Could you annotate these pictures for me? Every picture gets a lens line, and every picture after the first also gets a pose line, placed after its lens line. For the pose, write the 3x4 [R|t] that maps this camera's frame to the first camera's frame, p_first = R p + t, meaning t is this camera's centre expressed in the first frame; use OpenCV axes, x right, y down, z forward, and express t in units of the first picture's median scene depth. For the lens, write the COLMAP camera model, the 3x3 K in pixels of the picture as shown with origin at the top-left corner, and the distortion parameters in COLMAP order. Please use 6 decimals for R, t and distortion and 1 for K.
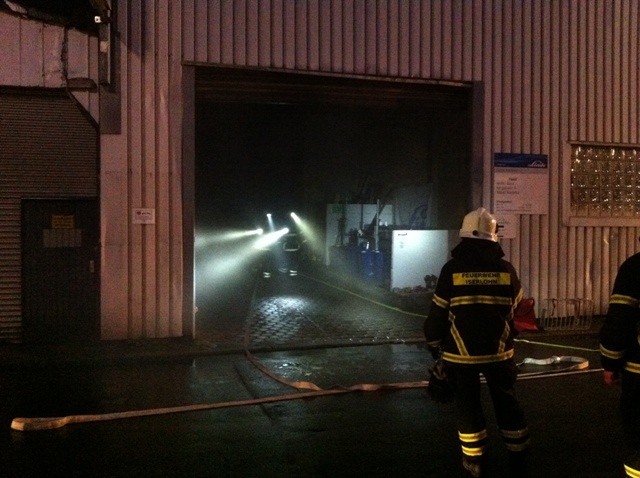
lens RADIAL K [[582.6, 0, 330.1], [0, 582.6, 237.5], [0, 0, 1]] dist [0.002337, -0.009895]
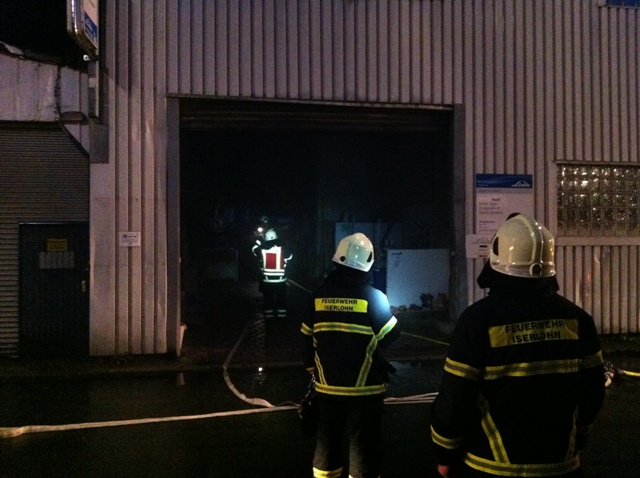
lens RADIAL K [[582.6, 0, 330.1], [0, 582.6, 237.5], [0, 0, 1]] dist [0.002337, -0.009895]
pose [[0.997168, -0.005338, -0.075023, 0.118273], [0.003344, 0.999639, -0.026673, -0.009479], [0.075138, 0.026346, 0.996825, -0.032266]]
